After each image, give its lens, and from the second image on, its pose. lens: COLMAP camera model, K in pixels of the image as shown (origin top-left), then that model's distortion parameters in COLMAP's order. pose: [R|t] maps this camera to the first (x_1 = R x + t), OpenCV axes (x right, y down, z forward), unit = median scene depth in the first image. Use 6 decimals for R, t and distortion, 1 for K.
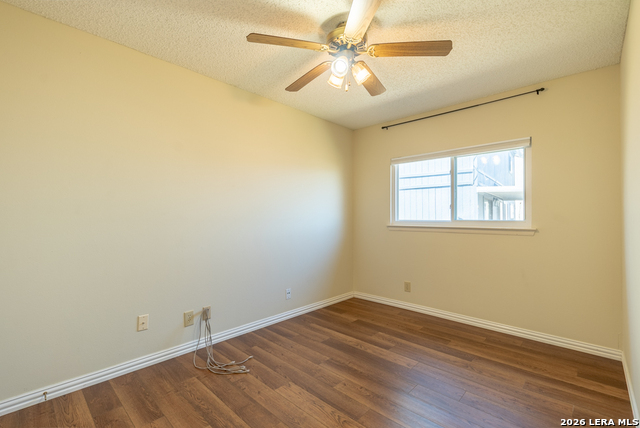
lens RADIAL K [[288.9, 0, 318.1], [0, 288.9, 214.7], [0, 0, 1]] dist [0.003860, -0.000139]
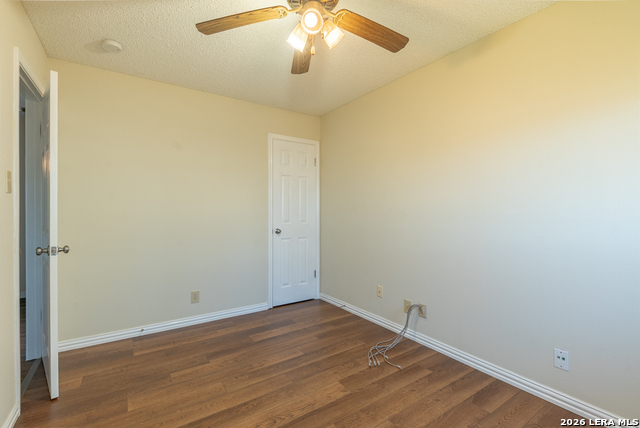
lens RADIAL K [[288.9, 0, 318.1], [0, 288.9, 212.6], [0, 0, 1]] dist [0.003860, -0.000139]
pose [[-0.223889, 0.001616, -0.974613, 0.789958], [0.002678, 0.999996, 0.001043, 0.008354], [0.974611, -0.002376, -0.223893, 1.069239]]
